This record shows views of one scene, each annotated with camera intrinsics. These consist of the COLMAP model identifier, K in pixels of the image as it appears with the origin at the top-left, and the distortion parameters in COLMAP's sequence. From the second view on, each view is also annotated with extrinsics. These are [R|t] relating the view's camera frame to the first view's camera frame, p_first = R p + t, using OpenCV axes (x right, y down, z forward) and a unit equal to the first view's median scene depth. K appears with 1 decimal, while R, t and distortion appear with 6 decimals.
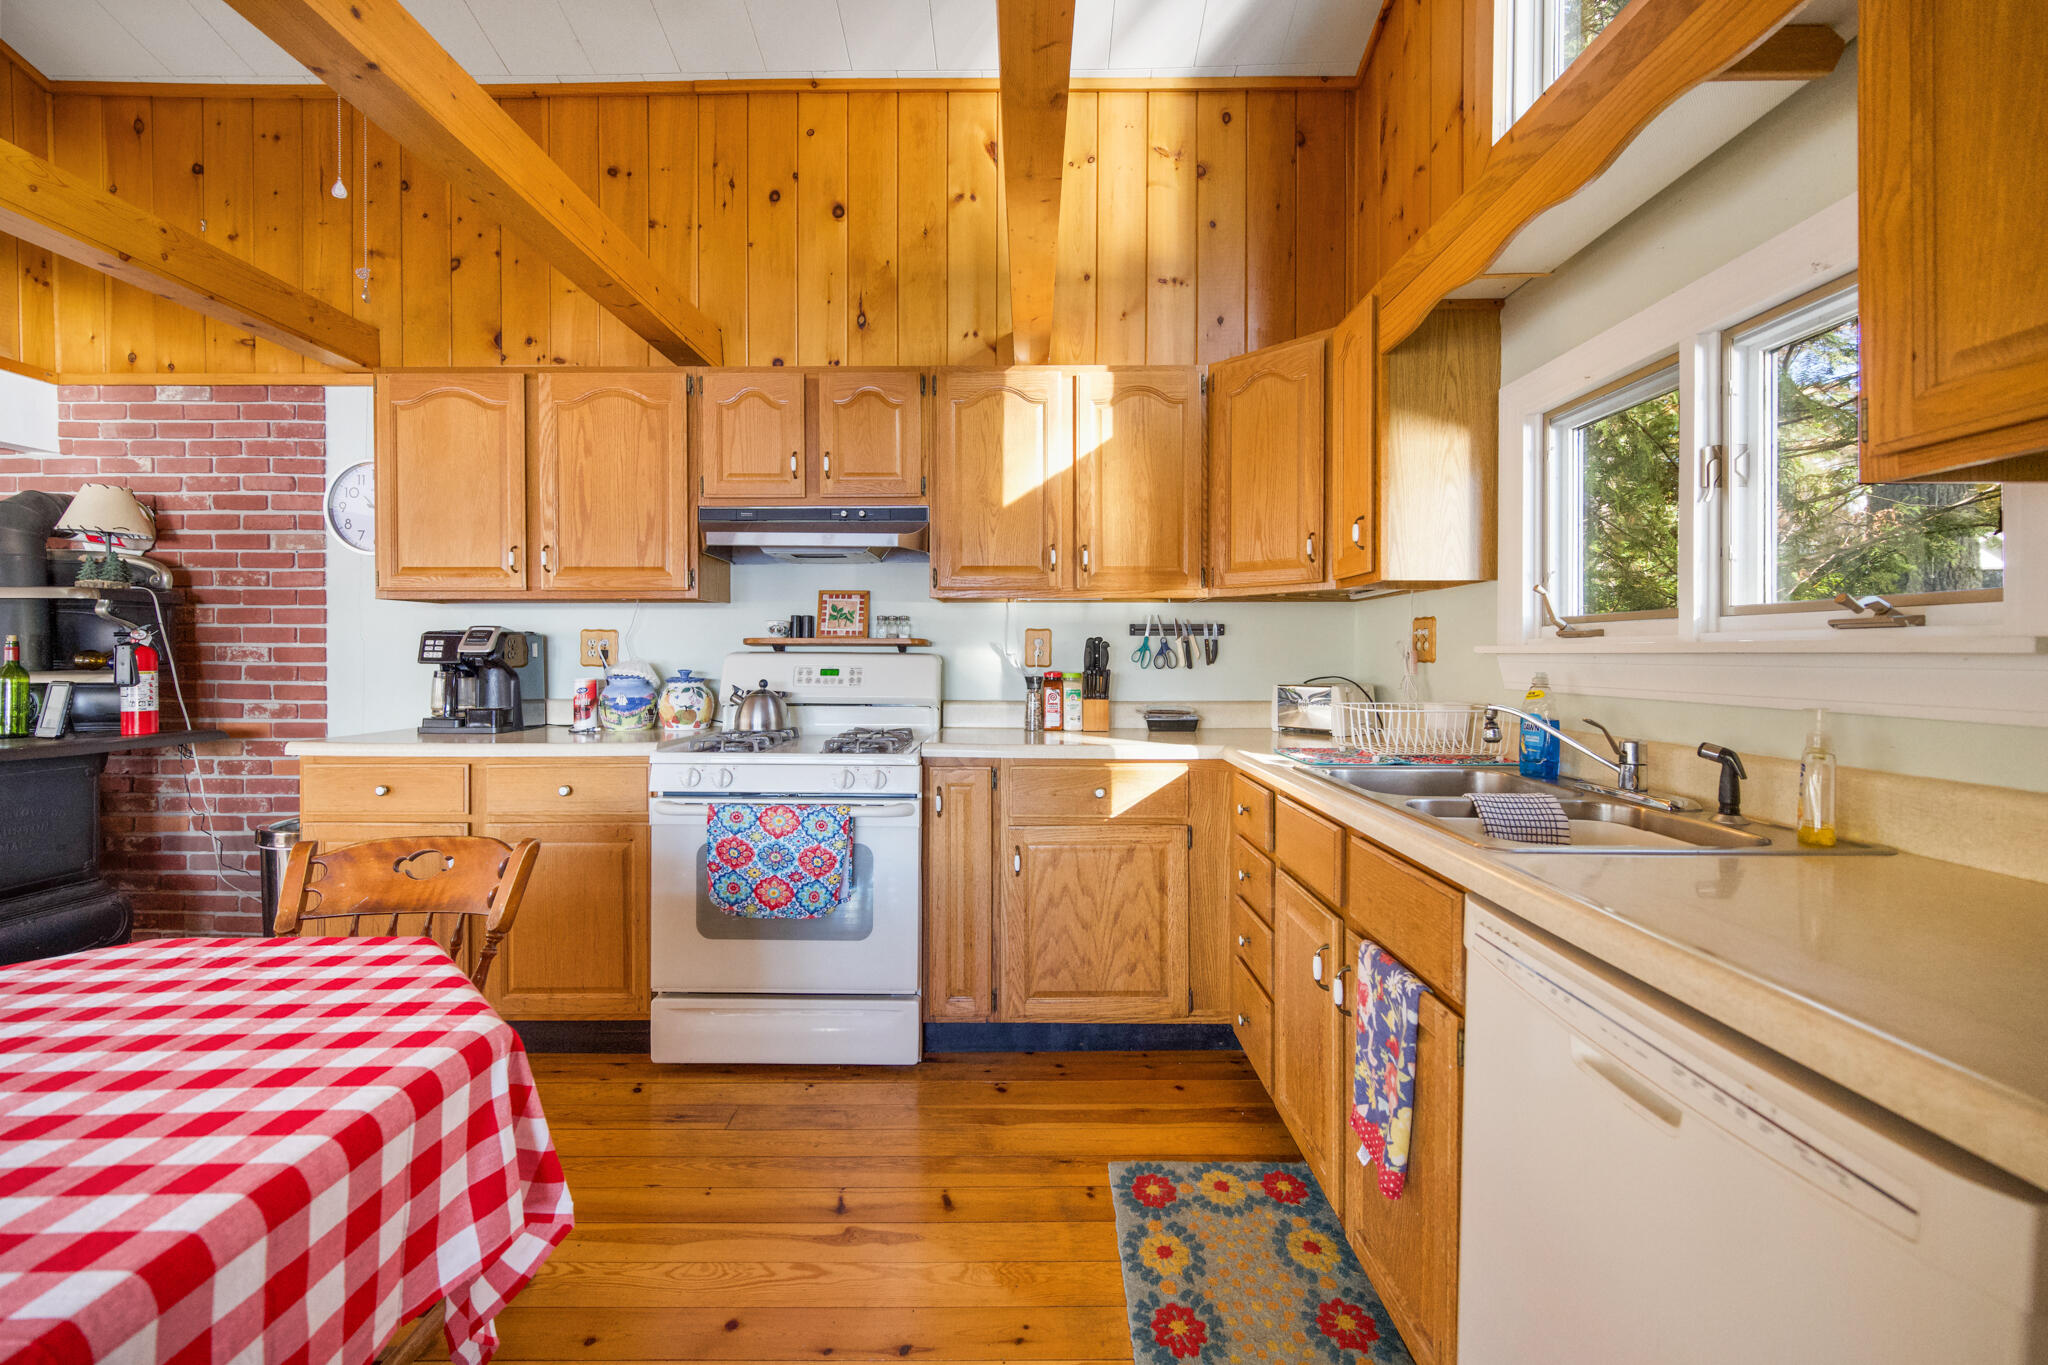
lens RADIAL K [[814.9, 0, 1026.9], [0, 814.9, 660.2], [0, 0, 1]] dist [-0.001004, -0.000175]
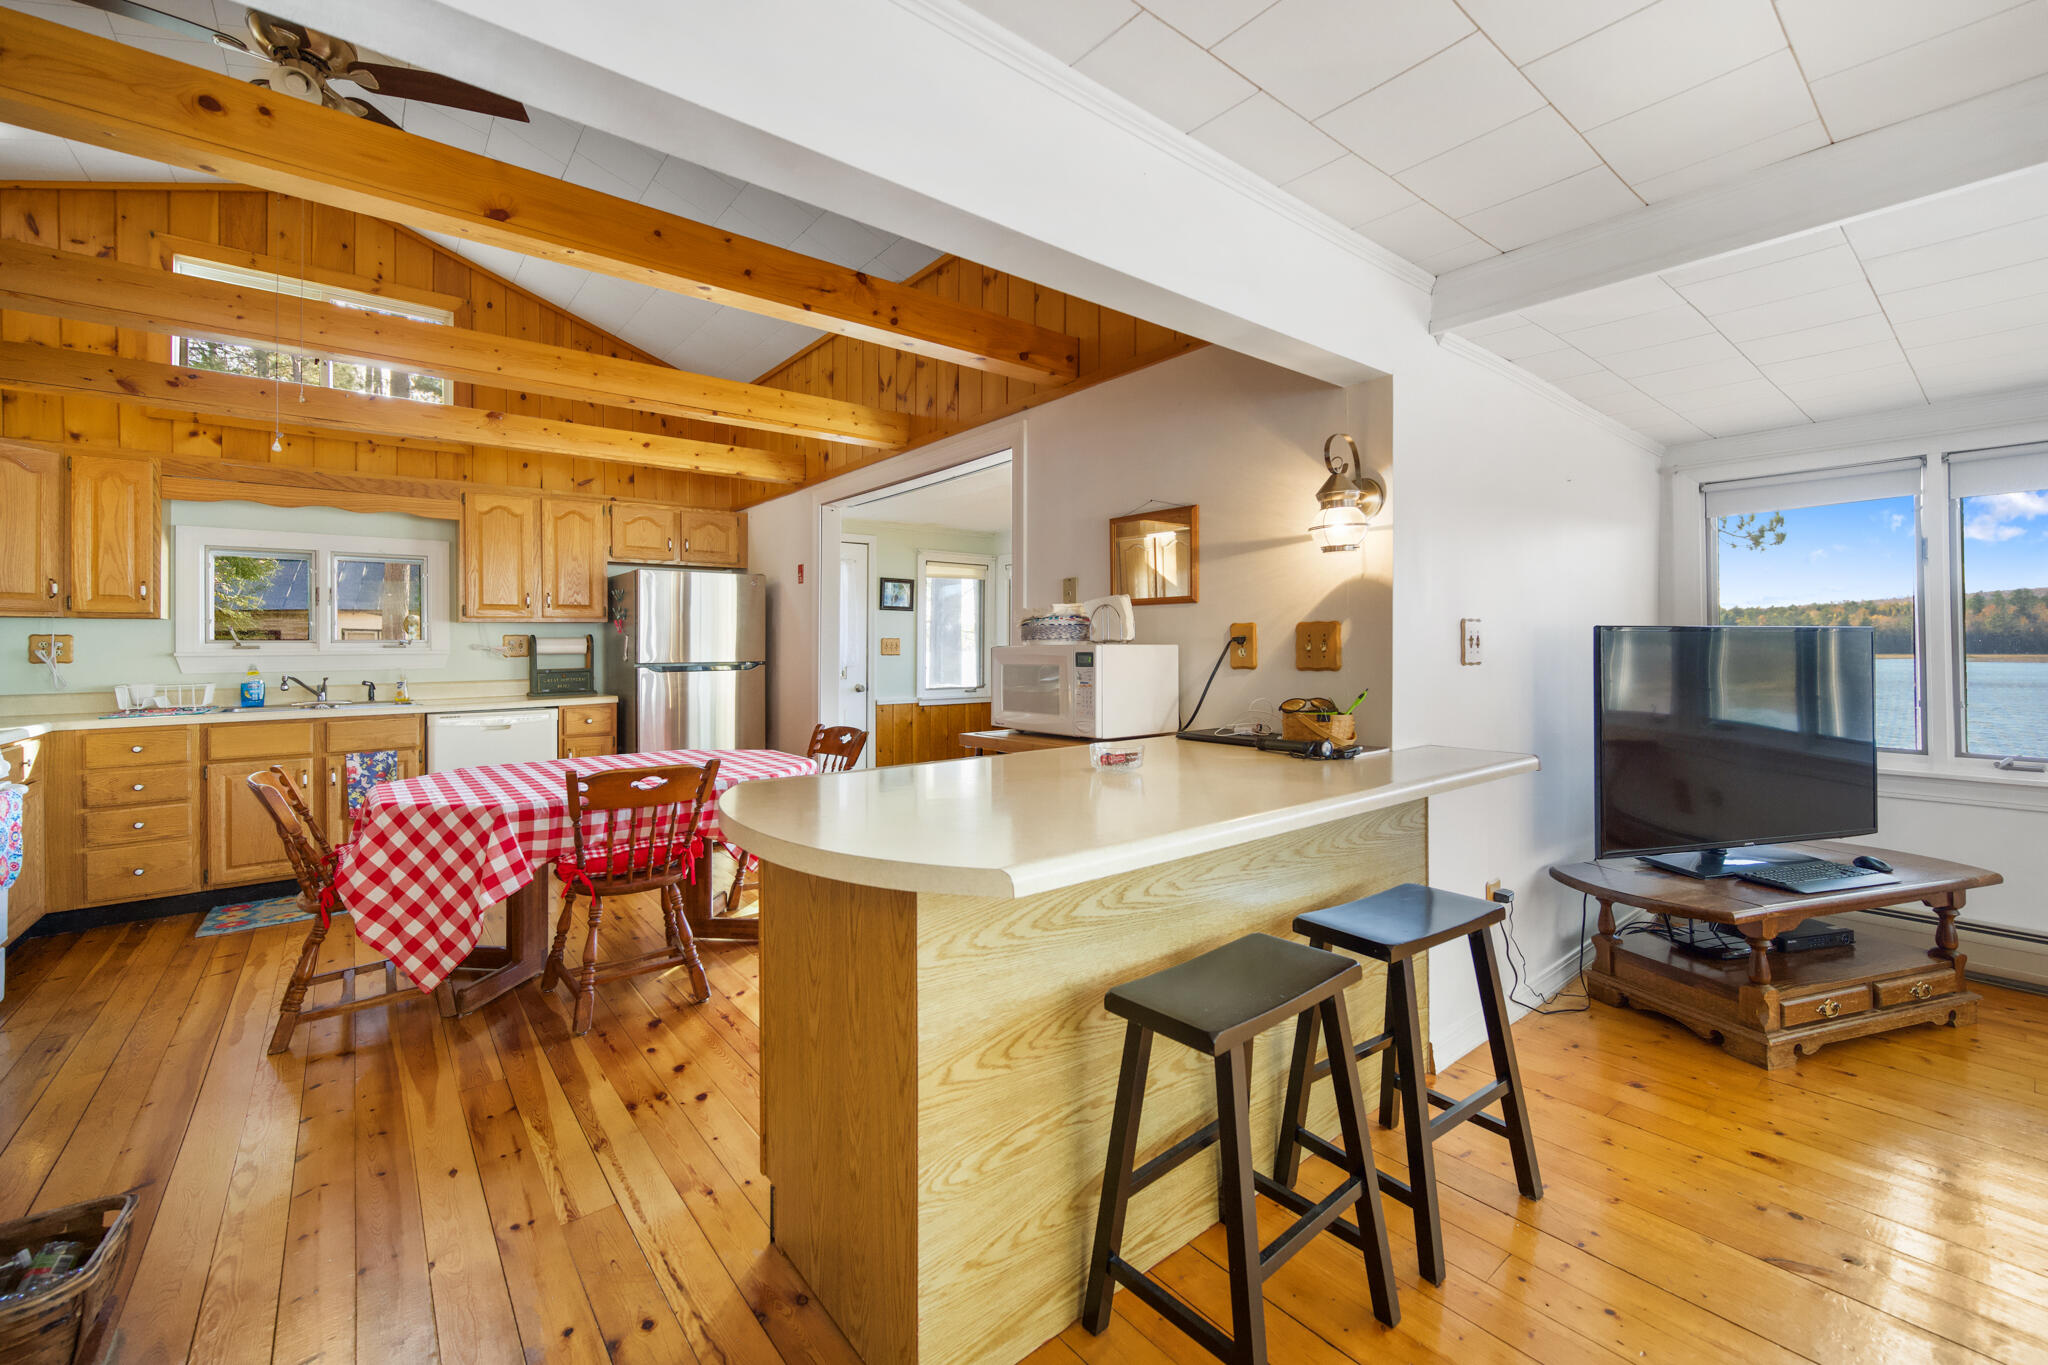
lens RADIAL K [[825.2, 0, 1024.3], [0, 825.2, 636.5], [0, 0, 1]] dist [-0.001105, 0.000635]
pose [[-0.632145, 0.008501, 0.774803, -1.778608], [0.010794, 0.999939, -0.002165, -0.023887], [-0.774775, 0.006995, -0.632199, 0.509773]]
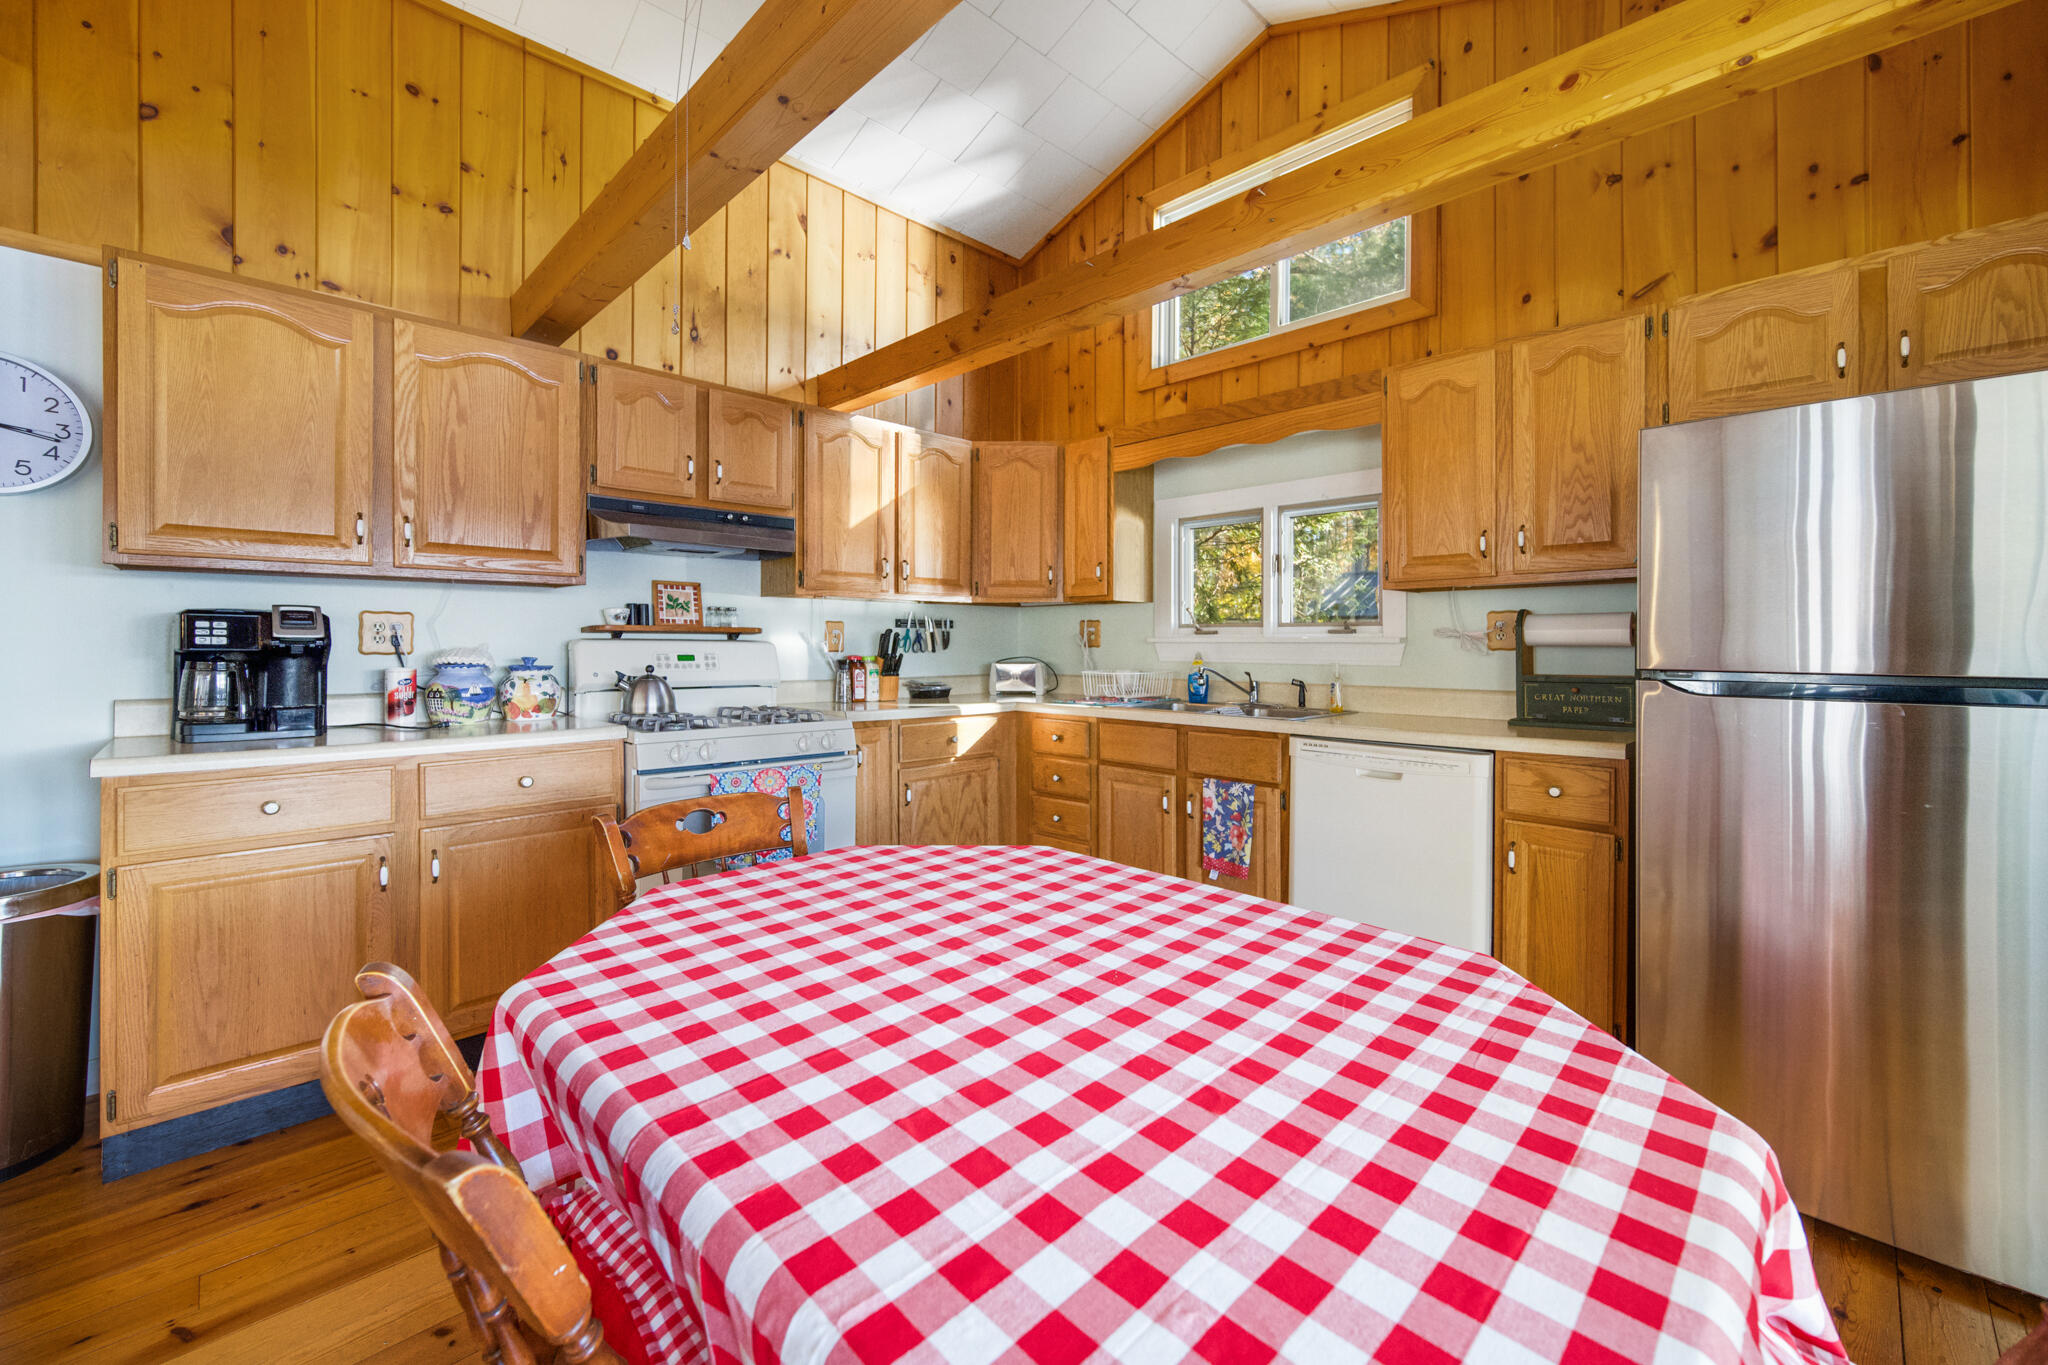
lens RADIAL K [[823.8, 0, 1026.2], [0, 823.8, 641.4], [0, 0, 1]] dist [-0.003370, -0.000004]
pose [[0.708559, 0.002942, 0.705645, -0.737925], [0.001951, 0.999979, -0.006128, 0.000559], [-0.705648, 0.005718, 0.708539, -0.098281]]
